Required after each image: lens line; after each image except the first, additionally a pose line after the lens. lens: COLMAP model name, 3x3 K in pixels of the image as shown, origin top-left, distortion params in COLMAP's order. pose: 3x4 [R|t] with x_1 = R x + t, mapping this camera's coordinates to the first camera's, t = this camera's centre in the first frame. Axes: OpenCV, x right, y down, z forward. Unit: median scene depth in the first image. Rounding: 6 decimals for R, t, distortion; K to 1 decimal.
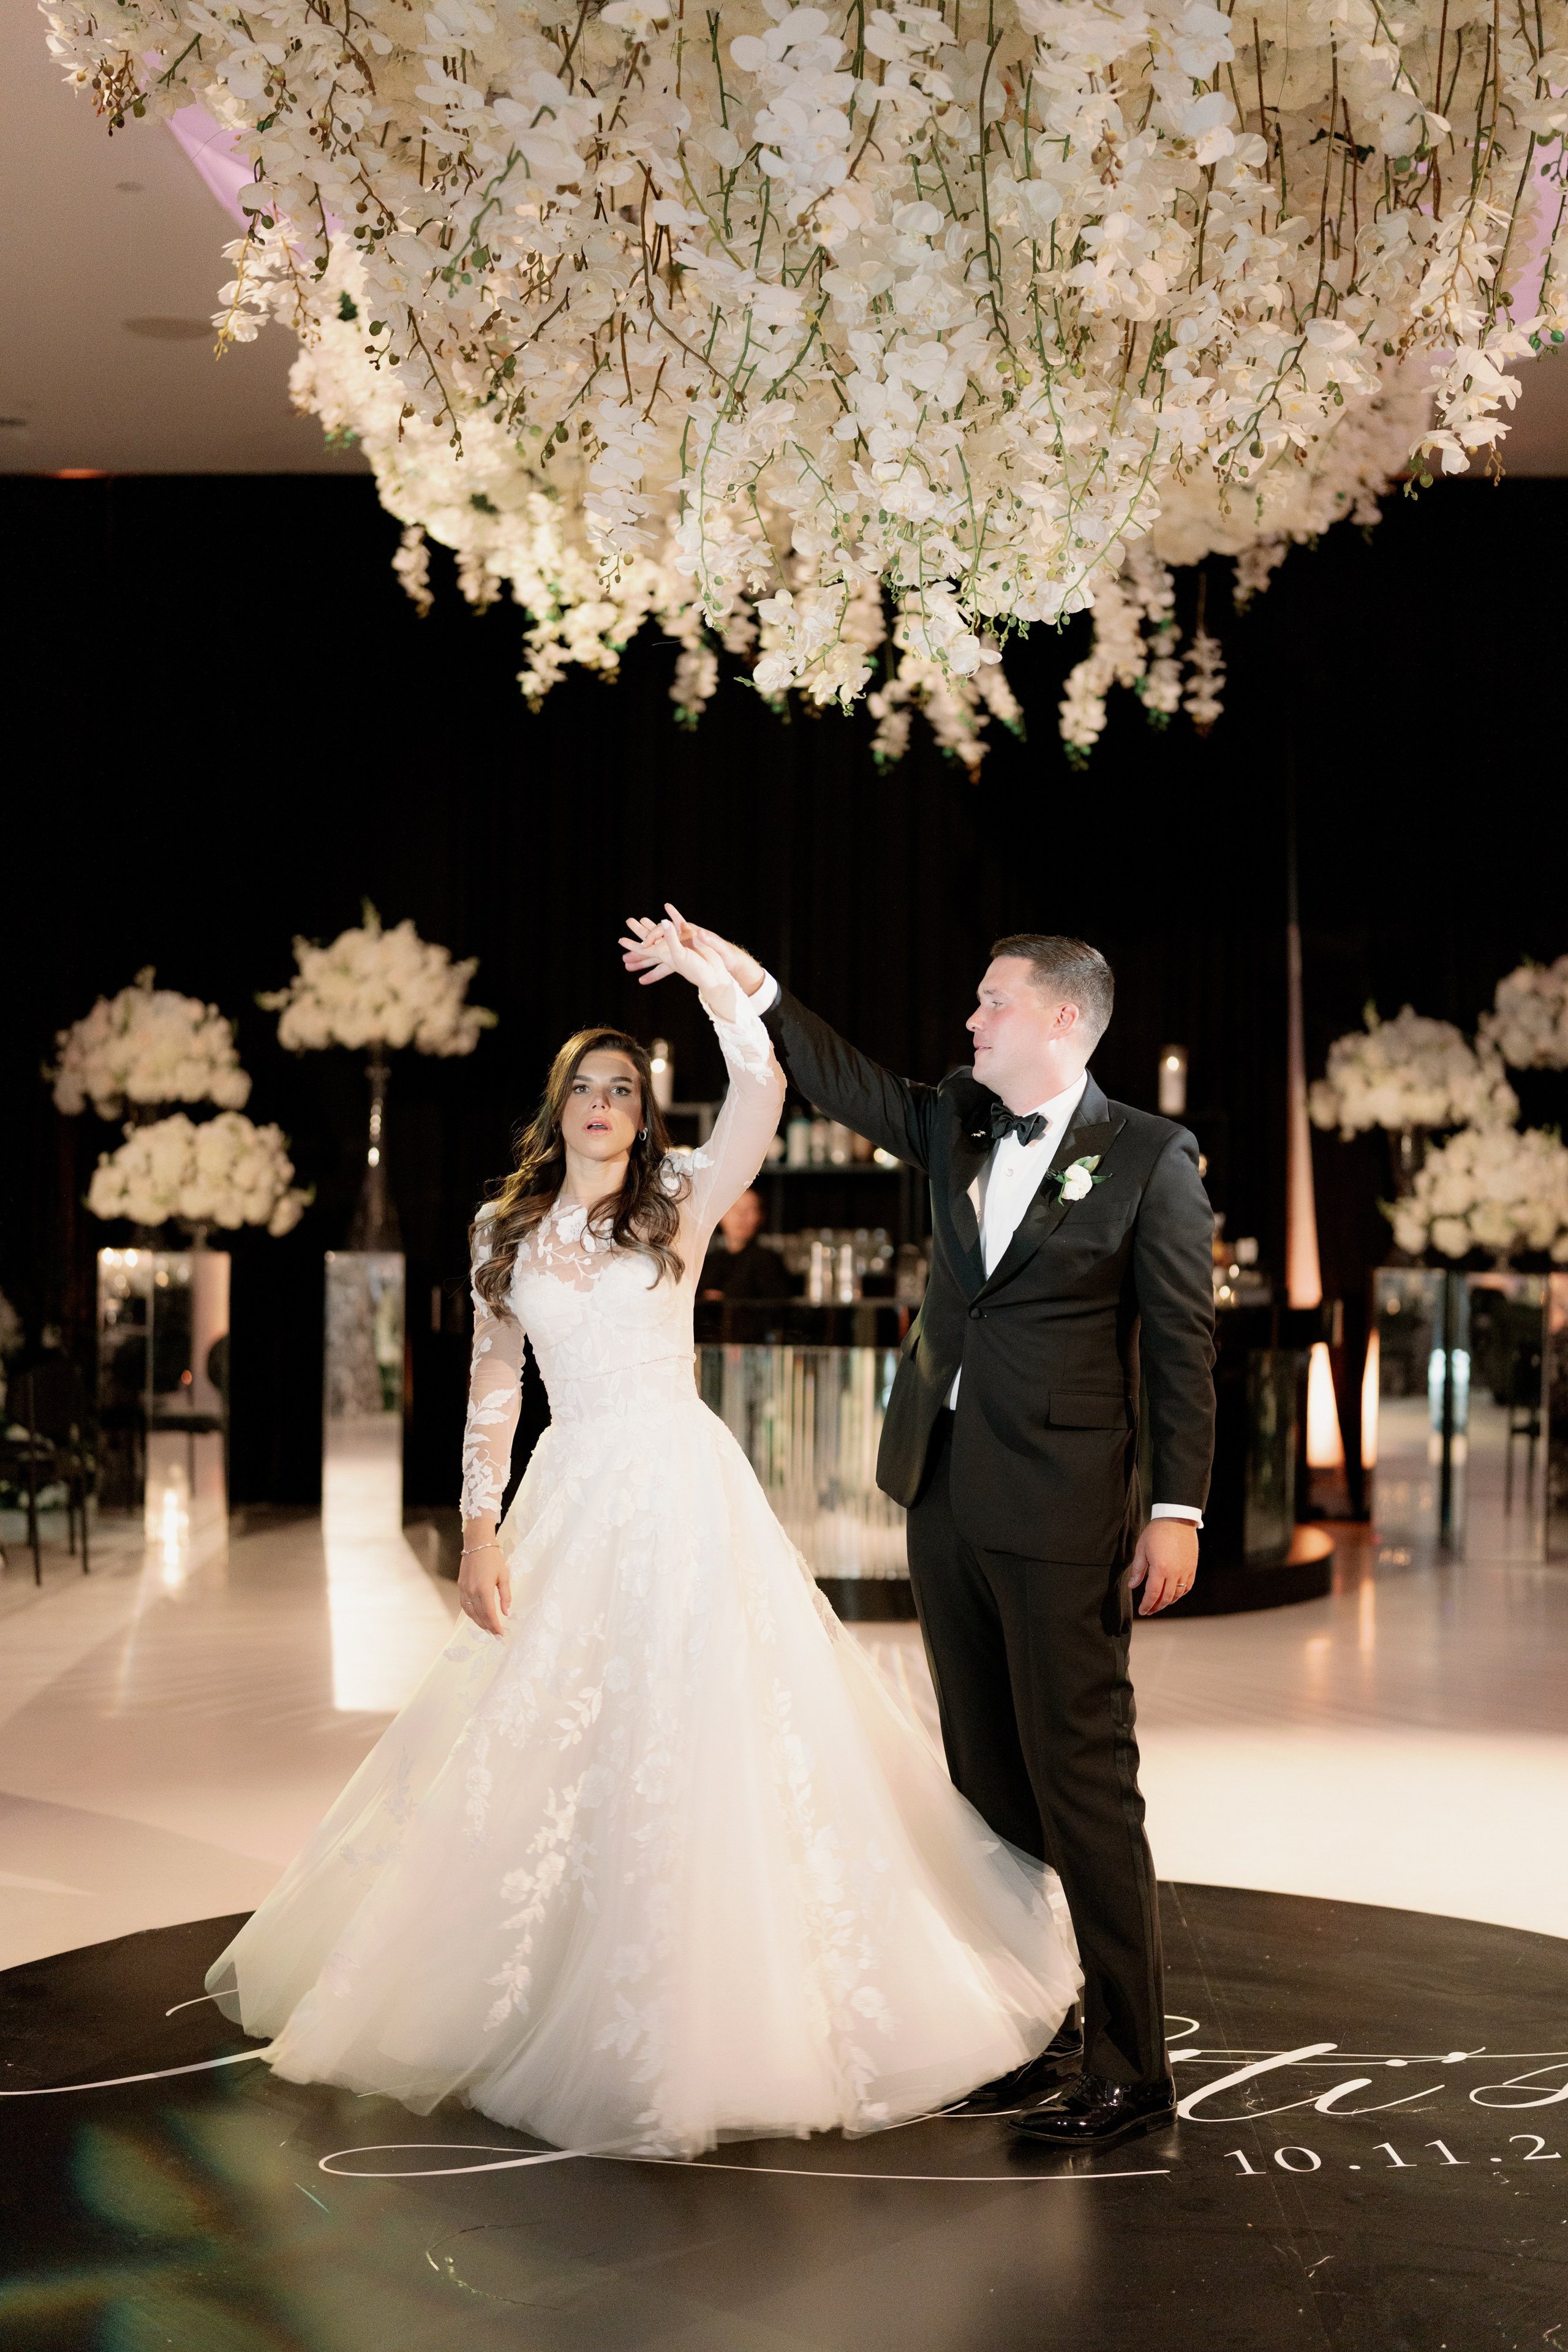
lens RADIAL K [[3261.3, 0, 795.3], [0, 3261.3, 1172.1], [0, 0, 1]] dist [0.021525, 0.022011]
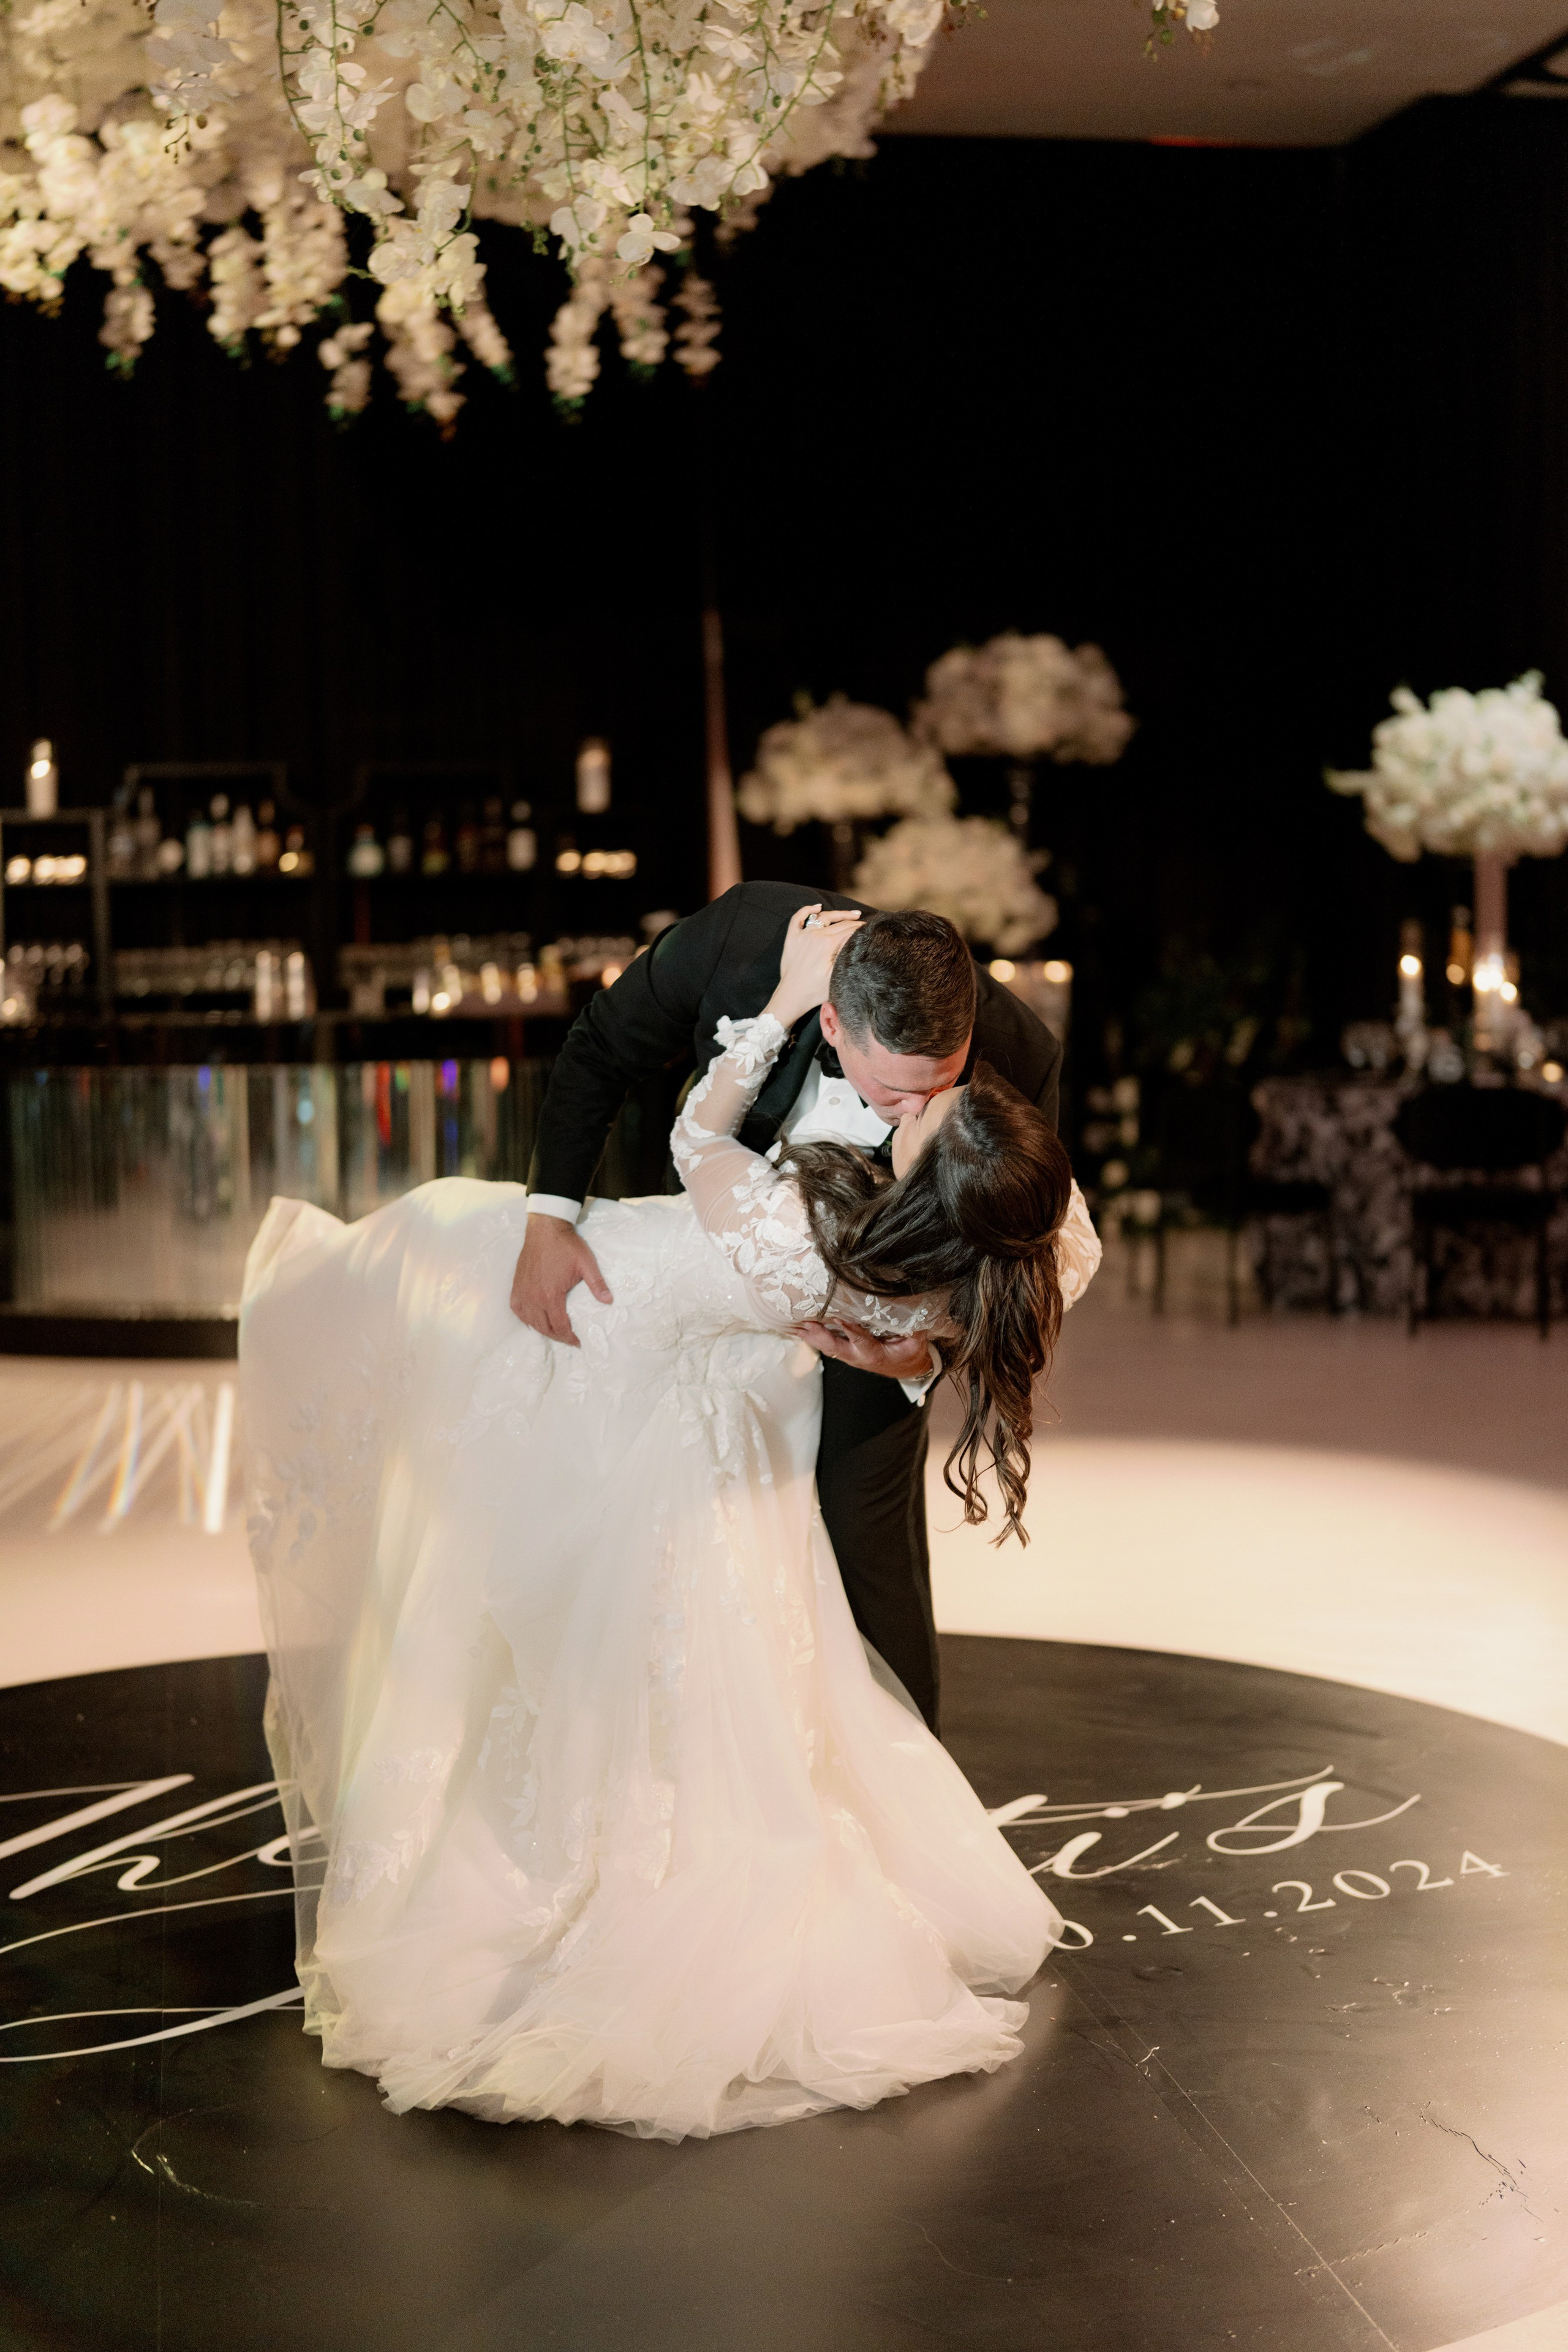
lens RADIAL K [[3251.0, 0, 780.5], [0, 3251.0, 1187.1], [0, 0, 1]] dist [0.009583, 0.082724]
pose [[0.977127, -0.044860, 0.207873, -0.055049], [0.025340, 0.995094, 0.095631, 0.003637], [-0.211143, -0.088176, 0.973470, 0.083295]]
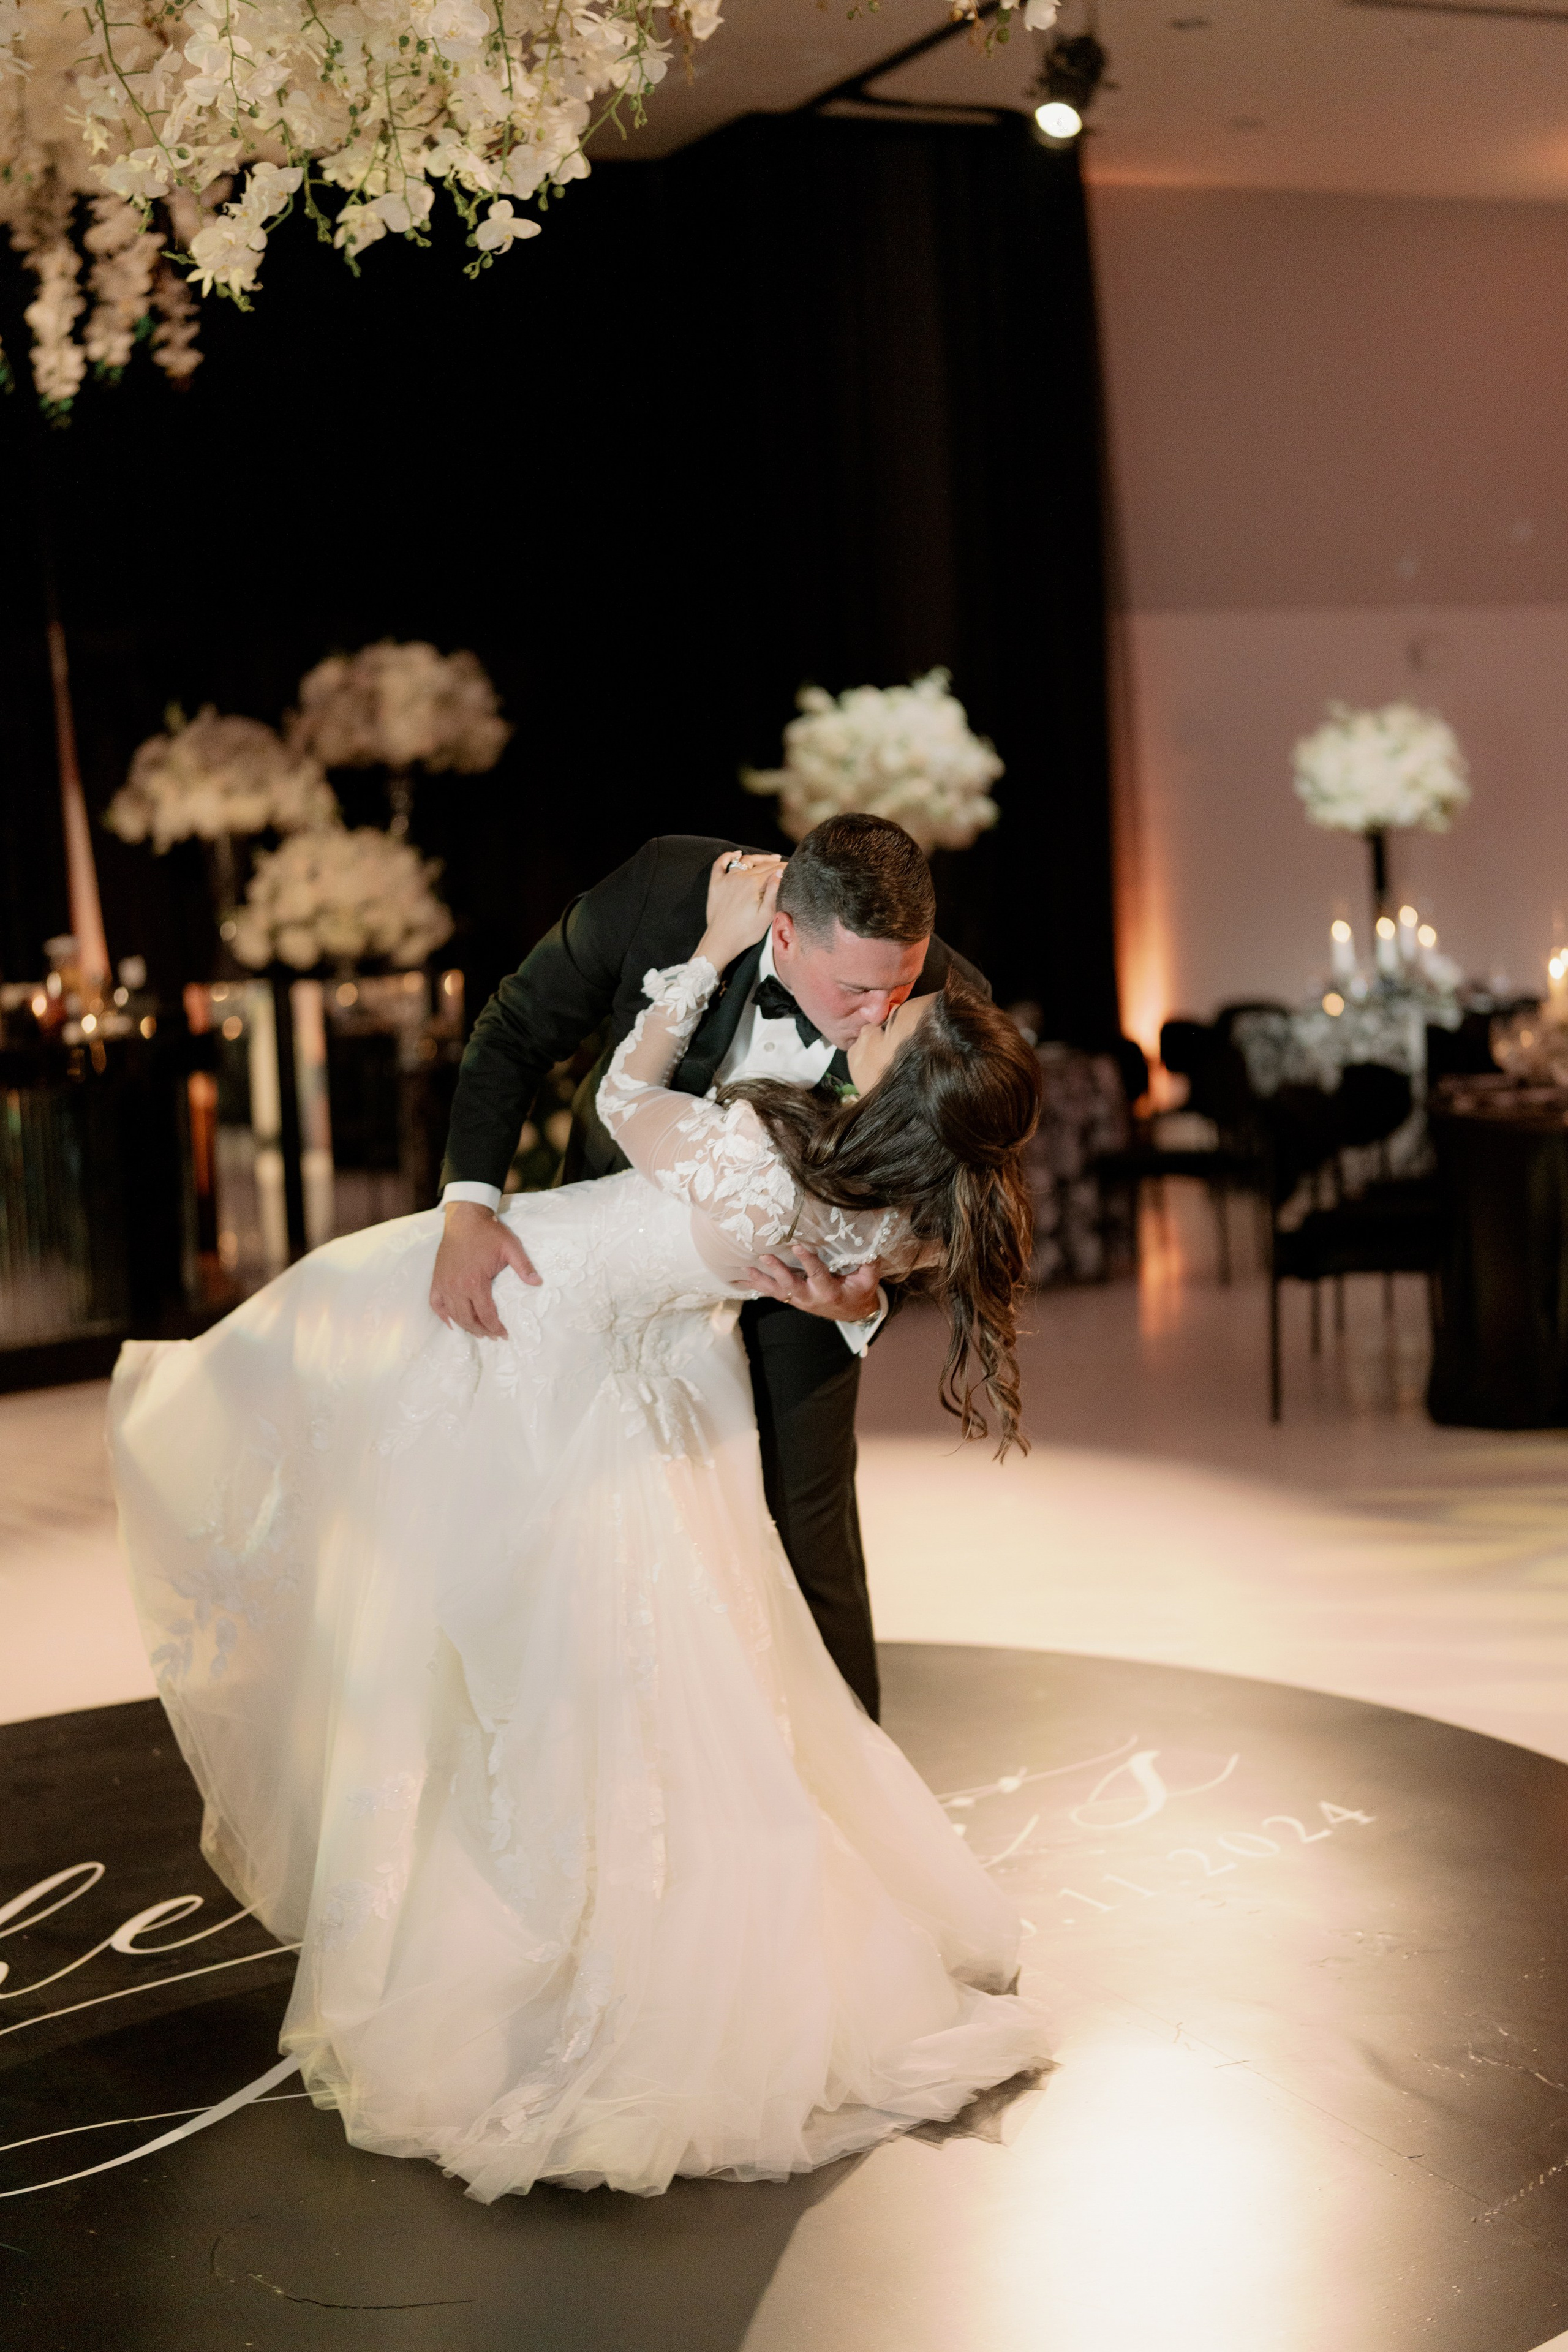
lens RADIAL K [[3248.5, 0, 784.0], [0, 3248.5, 1176.0], [0, 0, 1]] dist [-0.000132, -0.030784]
pose [[0.887580, -0.099349, 0.449813, -0.153562], [0.060490, 0.993148, 0.099995, 0.000557], [-0.456665, -0.061544, 0.887507, 0.129329]]
